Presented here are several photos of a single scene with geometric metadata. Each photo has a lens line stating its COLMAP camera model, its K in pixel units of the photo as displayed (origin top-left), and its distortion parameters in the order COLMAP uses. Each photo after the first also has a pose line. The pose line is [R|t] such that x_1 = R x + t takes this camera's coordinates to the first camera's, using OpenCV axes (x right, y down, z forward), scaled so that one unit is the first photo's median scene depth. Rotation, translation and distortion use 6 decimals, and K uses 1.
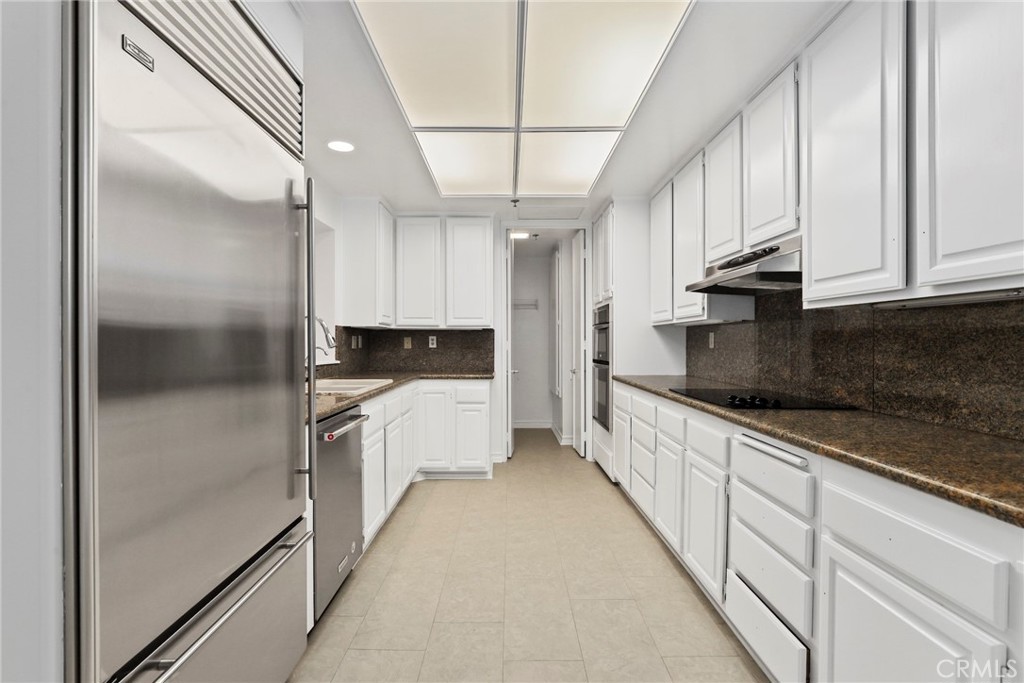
lens RADIAL K [[471.7, 0, 512.0], [0, 471.7, 341.5], [0, 0, 1]] dist [-0.003567, -0.000508]
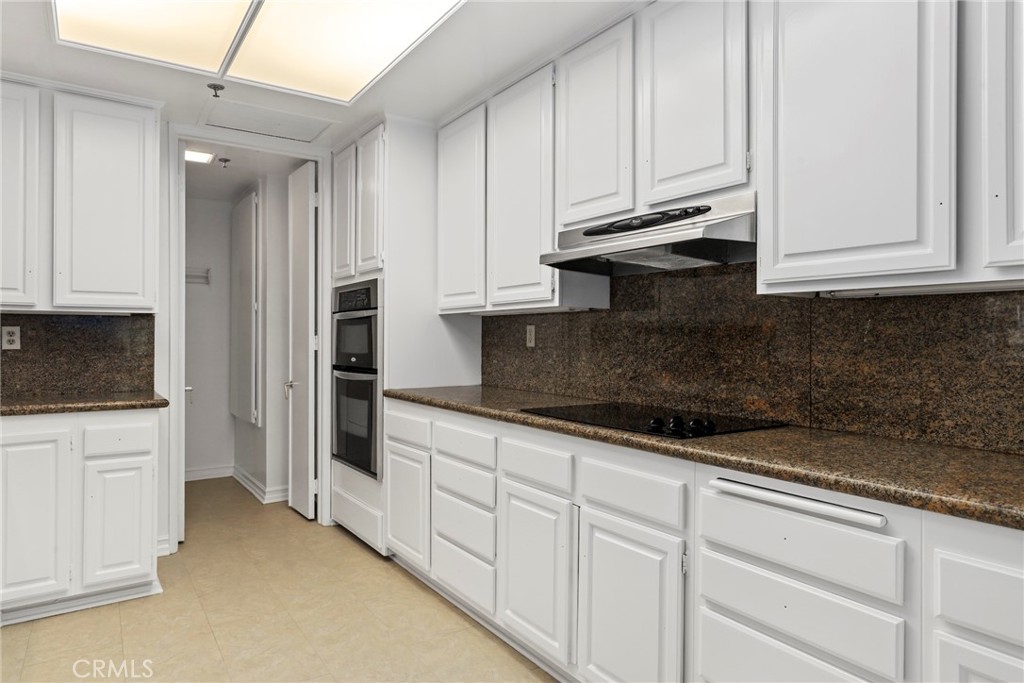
lens RADIAL K [[612.9, 0, 513.1], [0, 612.9, 331.8], [0, 0, 1]] dist [-0.003897, -0.001585]
pose [[0.830063, 0.005410, 0.557644, -0.154360], [-0.001277, 0.999969, -0.007800, -0.001938], [-0.557669, 0.005763, 0.830044, 0.297817]]
